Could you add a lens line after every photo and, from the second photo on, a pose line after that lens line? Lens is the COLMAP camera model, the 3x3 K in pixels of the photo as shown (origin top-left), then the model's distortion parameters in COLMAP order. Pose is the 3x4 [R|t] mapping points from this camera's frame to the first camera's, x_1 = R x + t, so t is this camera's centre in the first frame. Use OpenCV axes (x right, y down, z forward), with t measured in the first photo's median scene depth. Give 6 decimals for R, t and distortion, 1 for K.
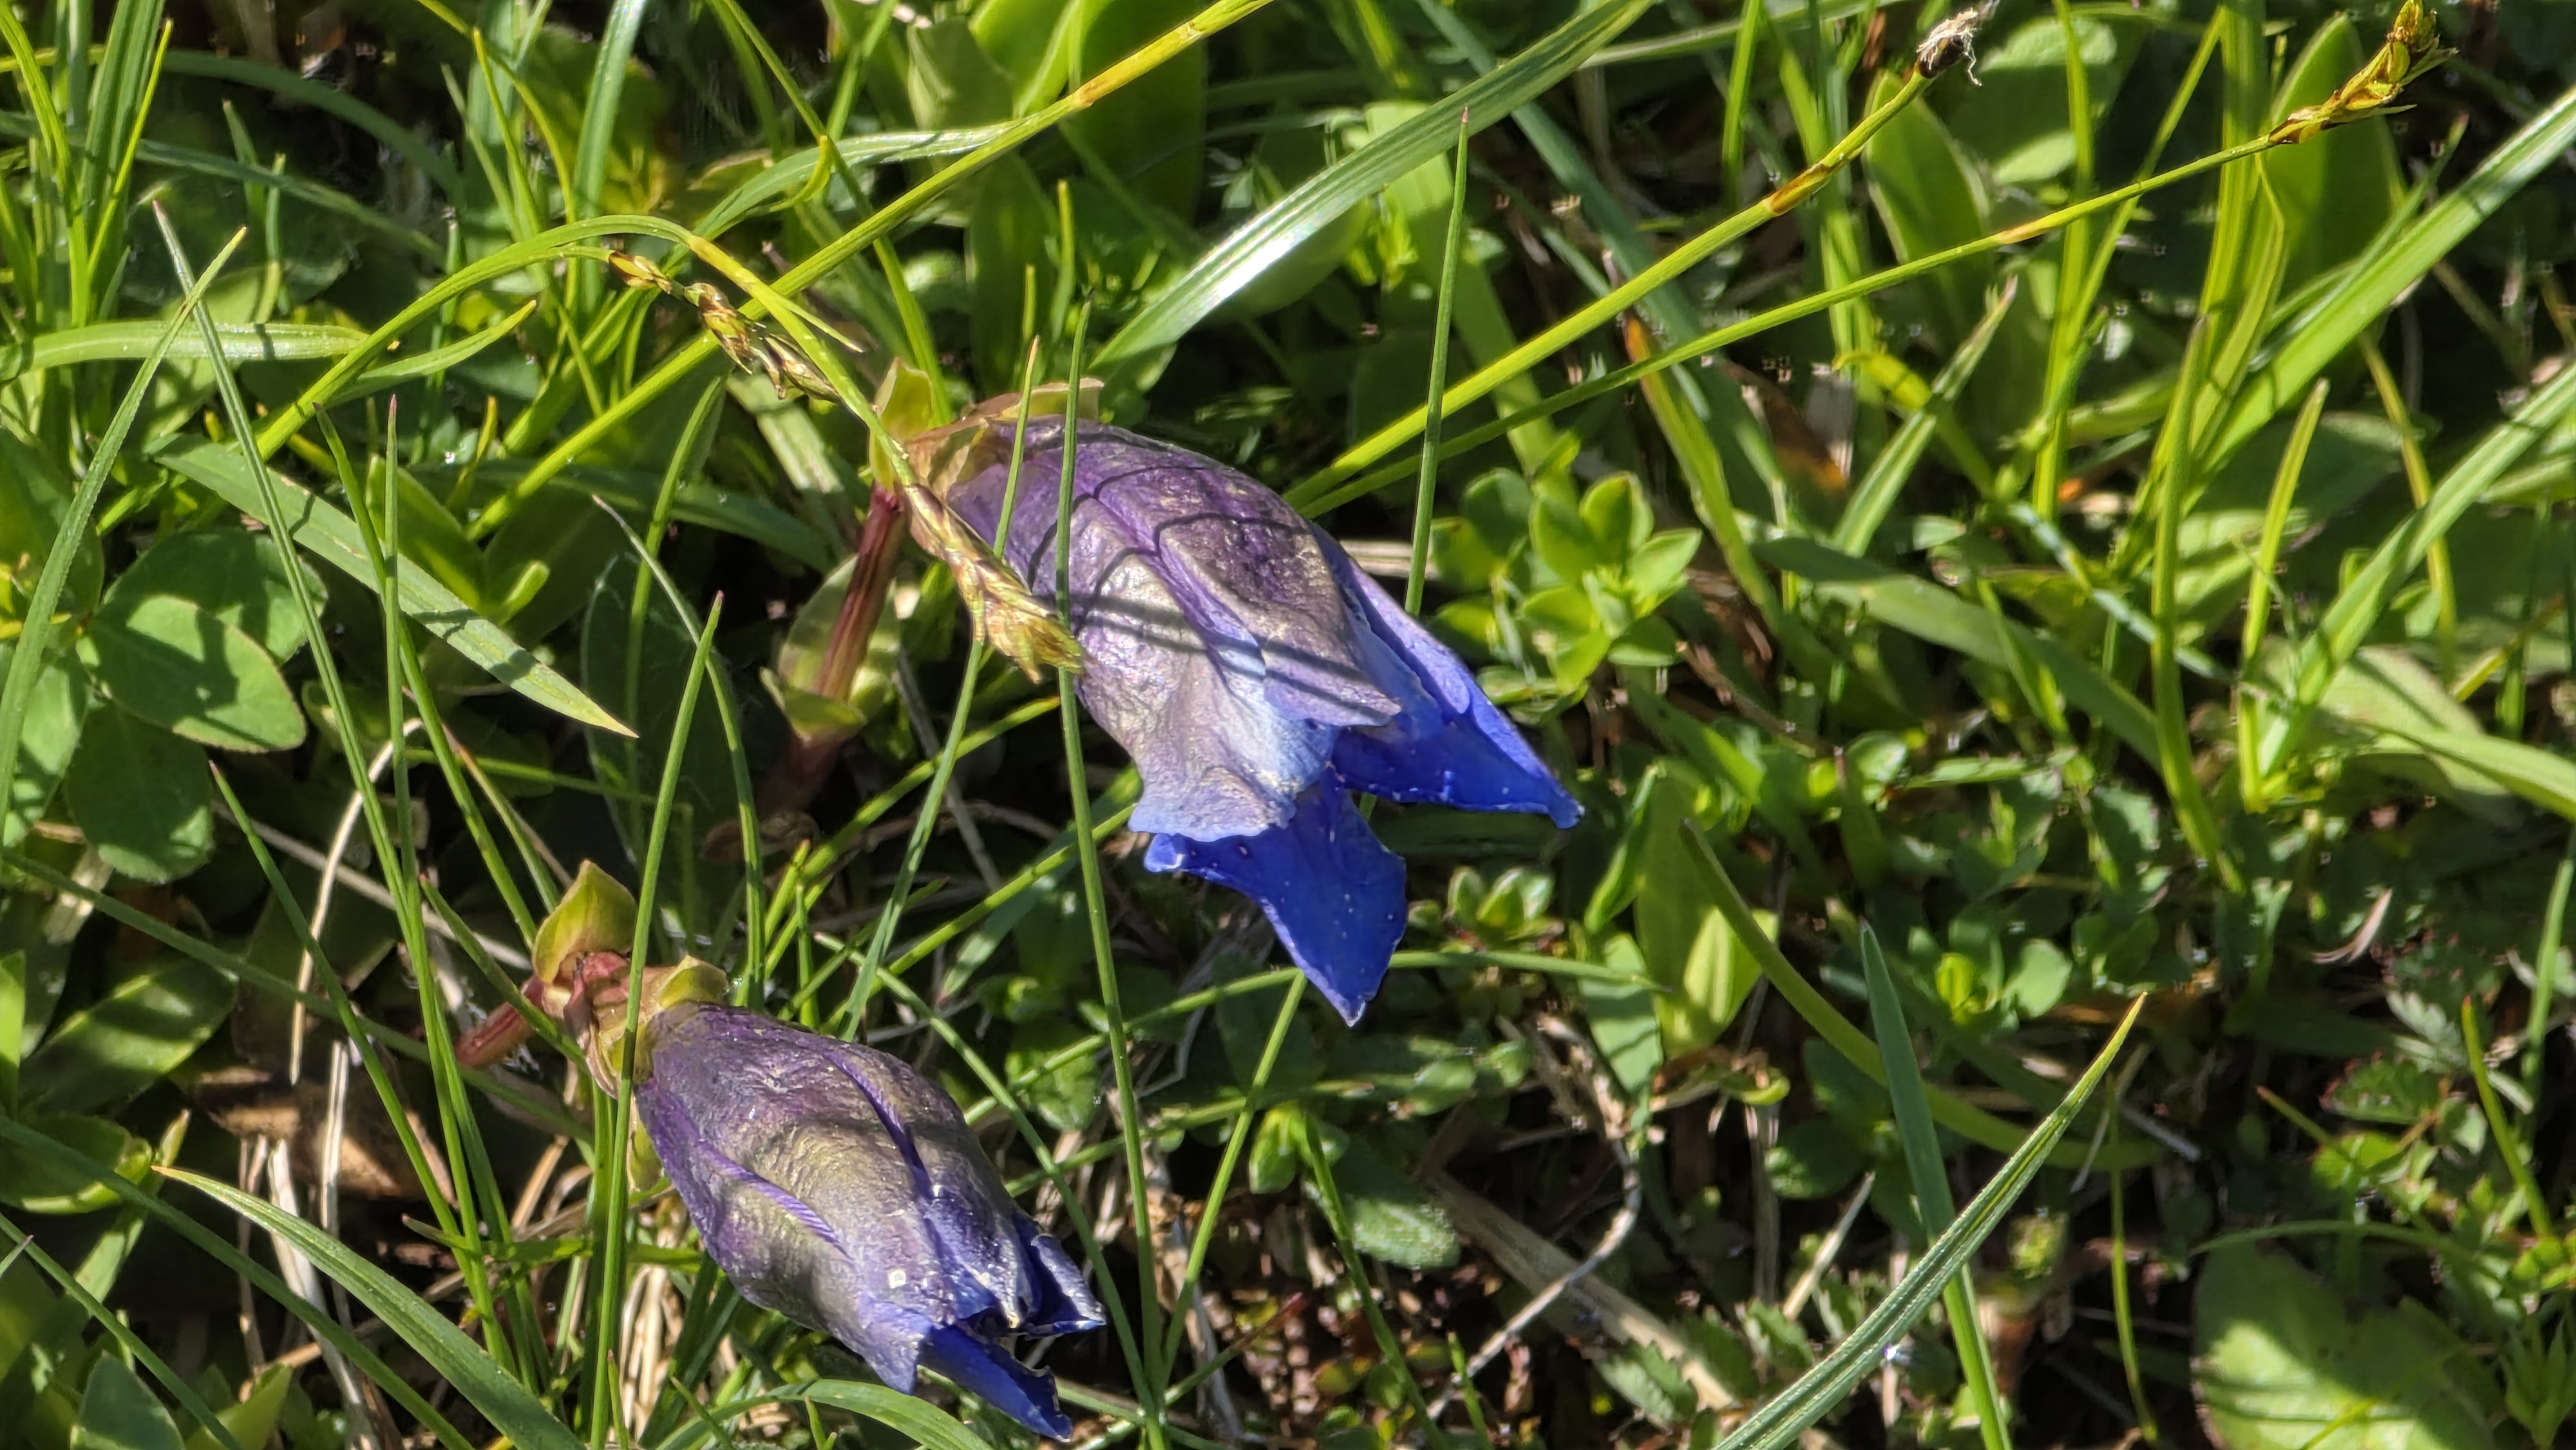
lens RADIAL K [[15062.4, 0, 1450.7], [0, 15062.4, 1153.9], [0, 0, 1]] dist [-0.632621, 64.933325]
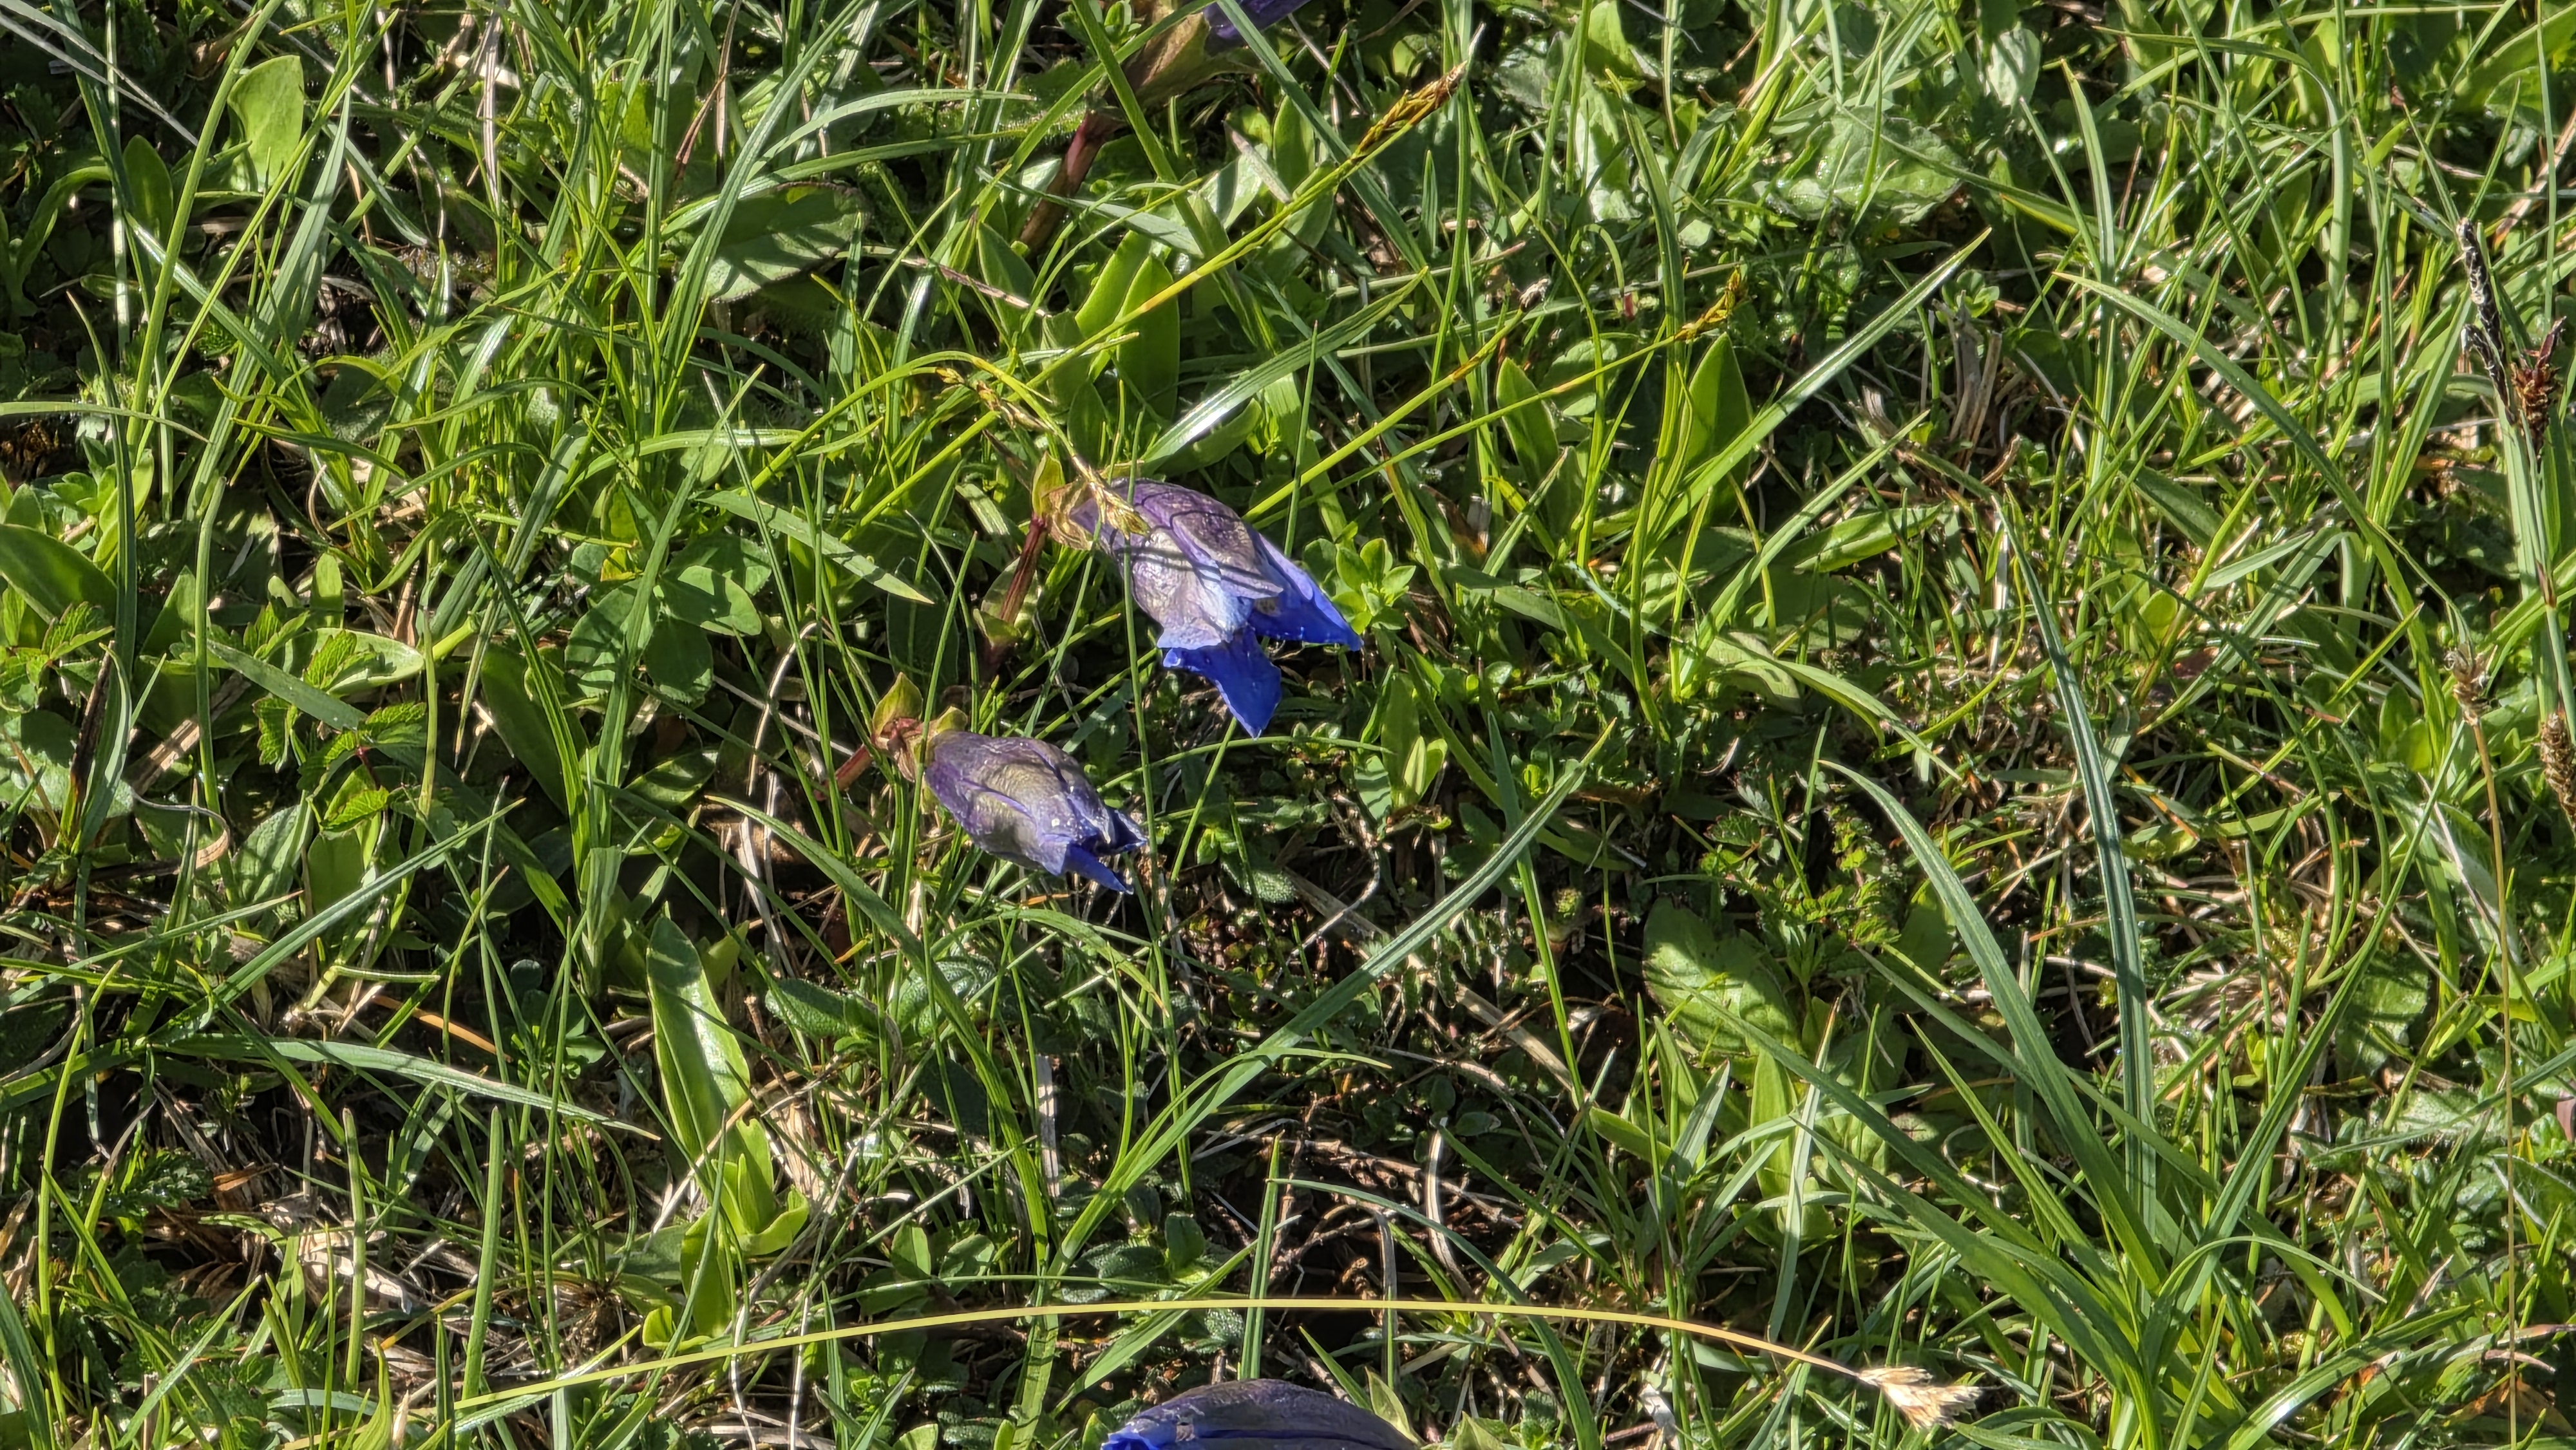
lens RADIAL K [[15062.4, 0, 1450.7], [0, 15062.4, 1153.9], [0, 0, 1]] dist [-0.632621, 64.933325]
pose [[0.999467, 0.023208, 0.022938, -0.025056], [-0.021440, 0.996989, -0.074525, 0.198693], [-0.024599, 0.073994, 0.996955, -1.099468]]
